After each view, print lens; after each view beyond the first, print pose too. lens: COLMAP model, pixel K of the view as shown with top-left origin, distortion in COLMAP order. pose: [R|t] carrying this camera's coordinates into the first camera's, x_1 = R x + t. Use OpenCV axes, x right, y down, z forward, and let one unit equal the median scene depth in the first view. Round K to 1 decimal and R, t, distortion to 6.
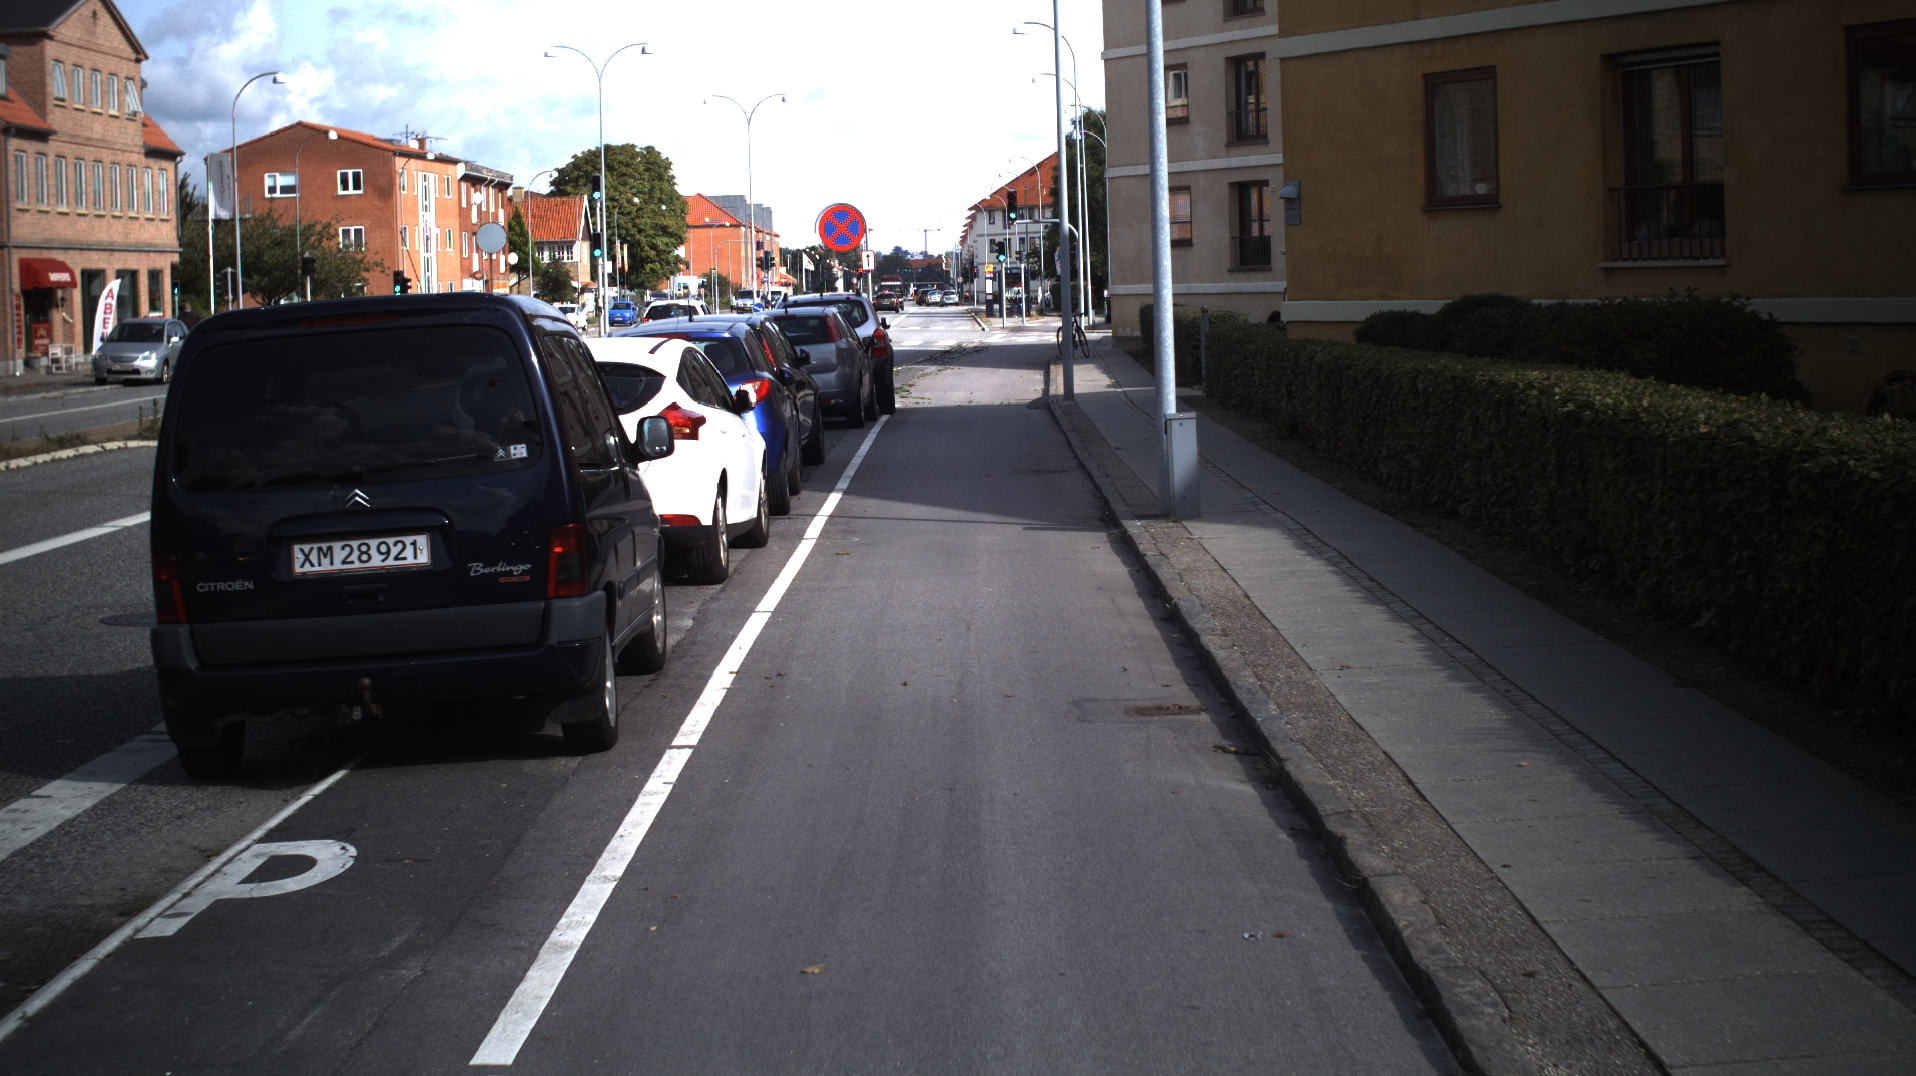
lens RADIAL K [[3860.6, 0, 958.0], [0, 3860.6, 538.0], [0, 0, 1]] dist [-0.333282, 0.148224]
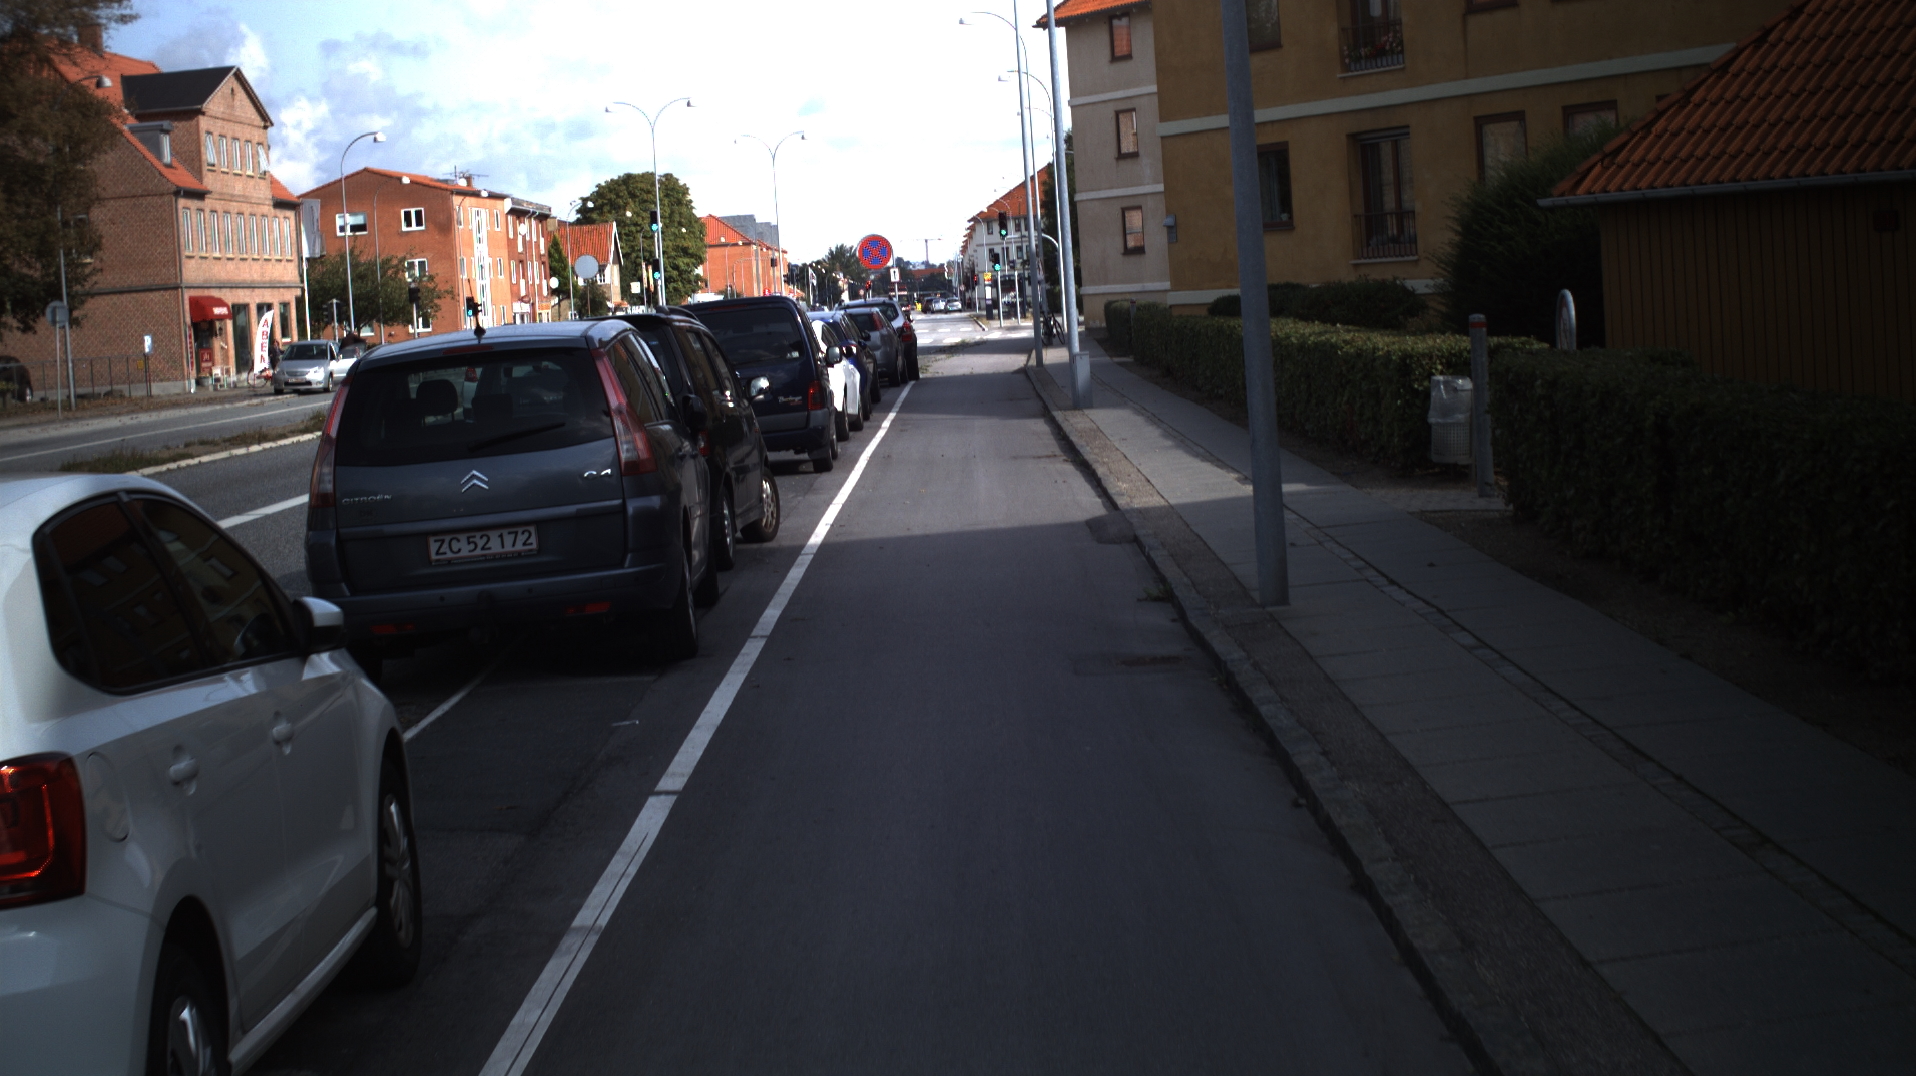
lens RADIAL K [[3860.6, 0, 958.0], [0, 3860.6, 538.0], [0, 0, 1]] dist [-0.333282, 0.148224]
pose [[0.999344, -0.036089, -0.002942, 0.000132], [0.036082, 0.999346, -0.002238, 0.015044], [0.003021, 0.002131, 0.999993, -0.219572]]
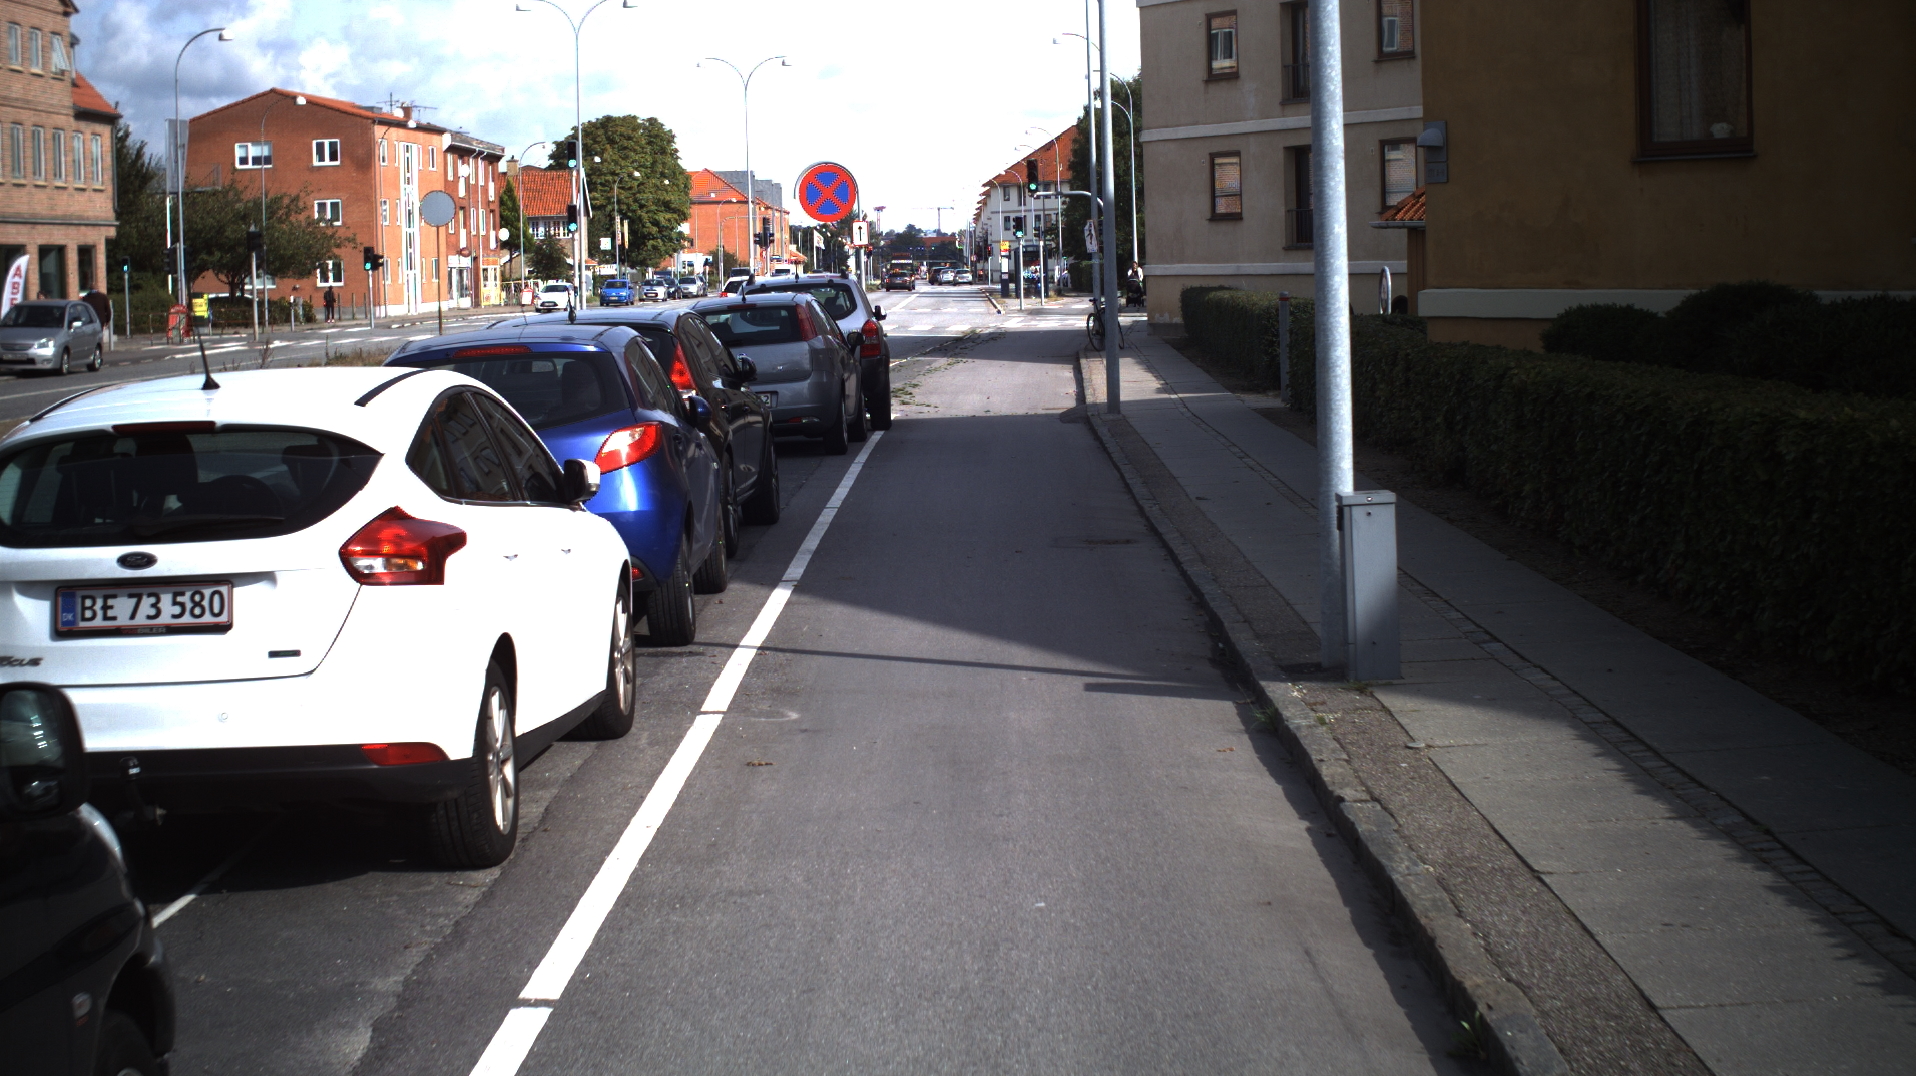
lens RADIAL K [[3860.6, 0, 958.0], [0, 3860.6, 538.0], [0, 0, 1]] dist [-0.333282, 0.148224]
pose [[0.999990, 0.003057, -0.003260, -0.000104], [-0.003038, 0.999979, 0.005660, -0.007320], [0.003277, -0.005650, 0.999979, 0.109614]]
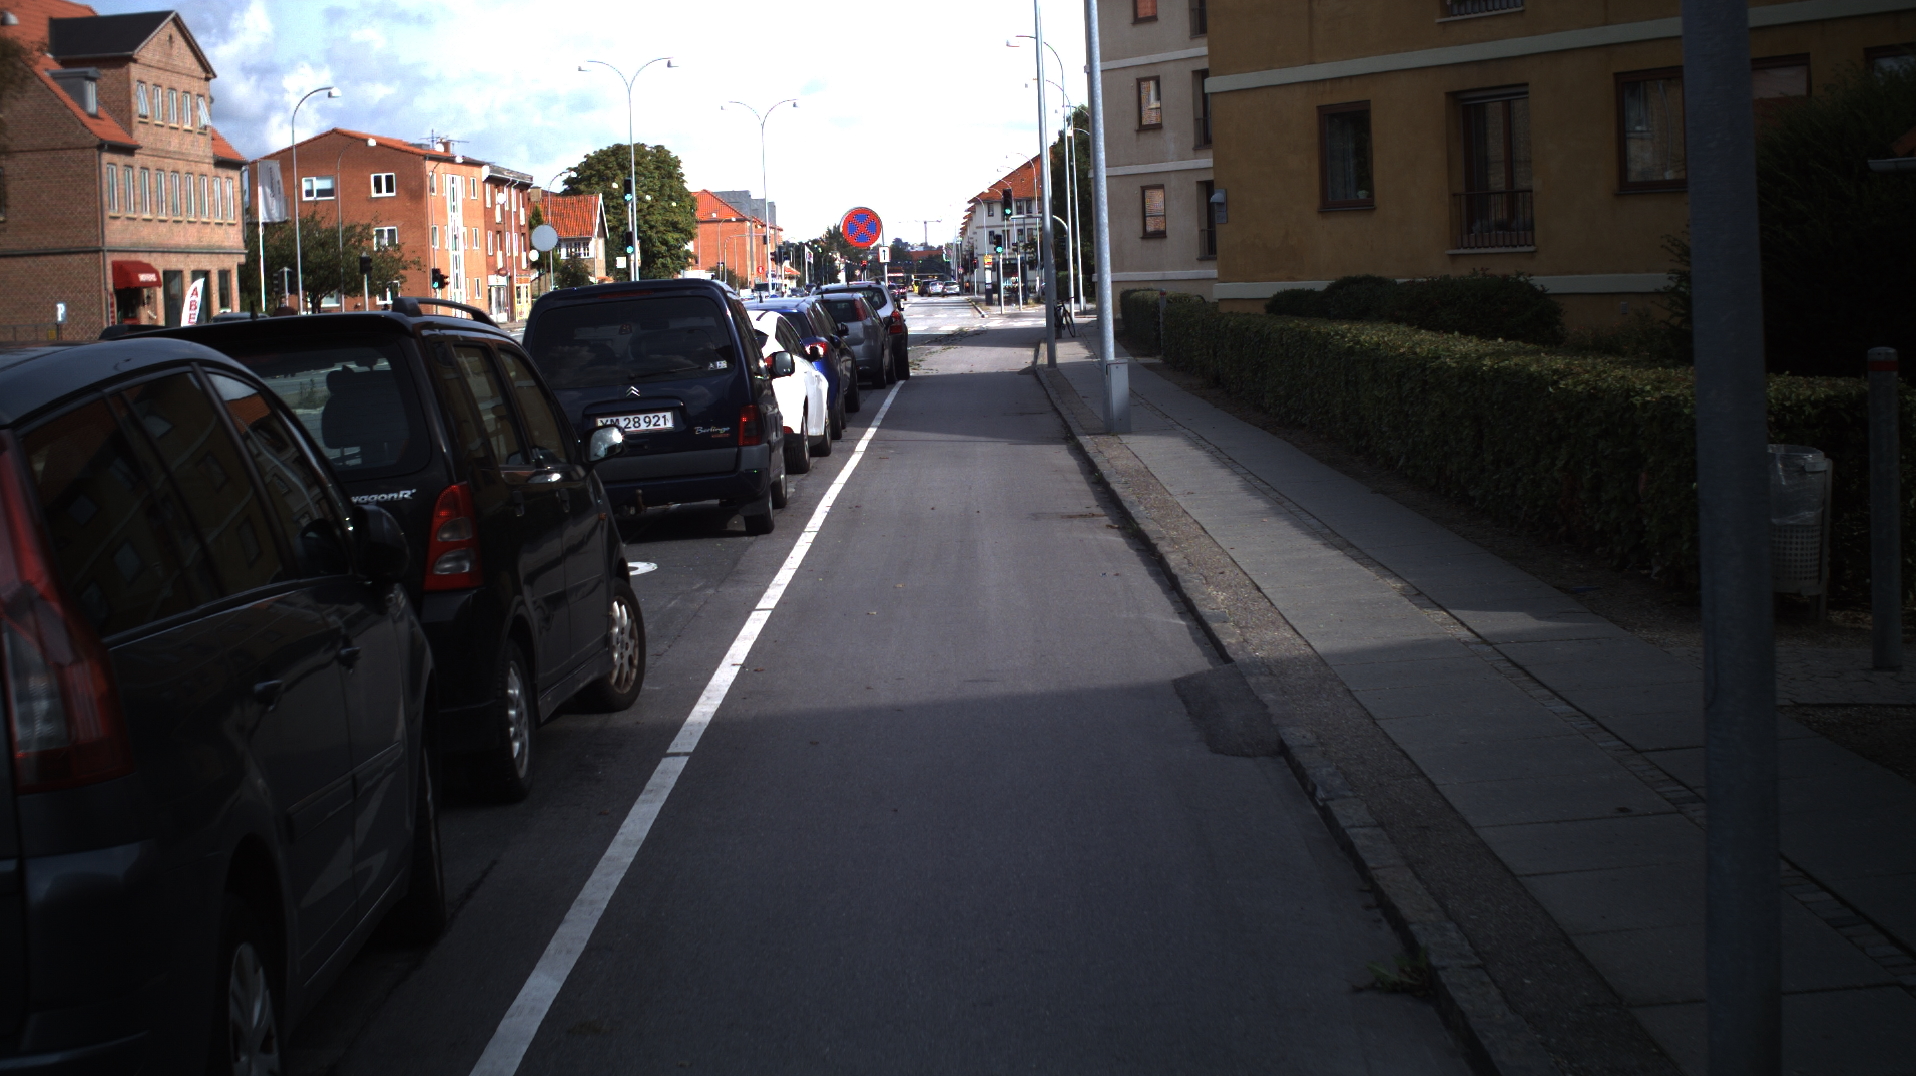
lens RADIAL K [[3860.6, 0, 958.0], [0, 3860.6, 538.0], [0, 0, 1]] dist [-0.333282, 0.148224]
pose [[0.999926, -0.012131, -0.000900, -0.000228], [0.012133, 0.999924, 0.002319, 0.007491], [0.000872, -0.002330, 0.999997, -0.109672]]
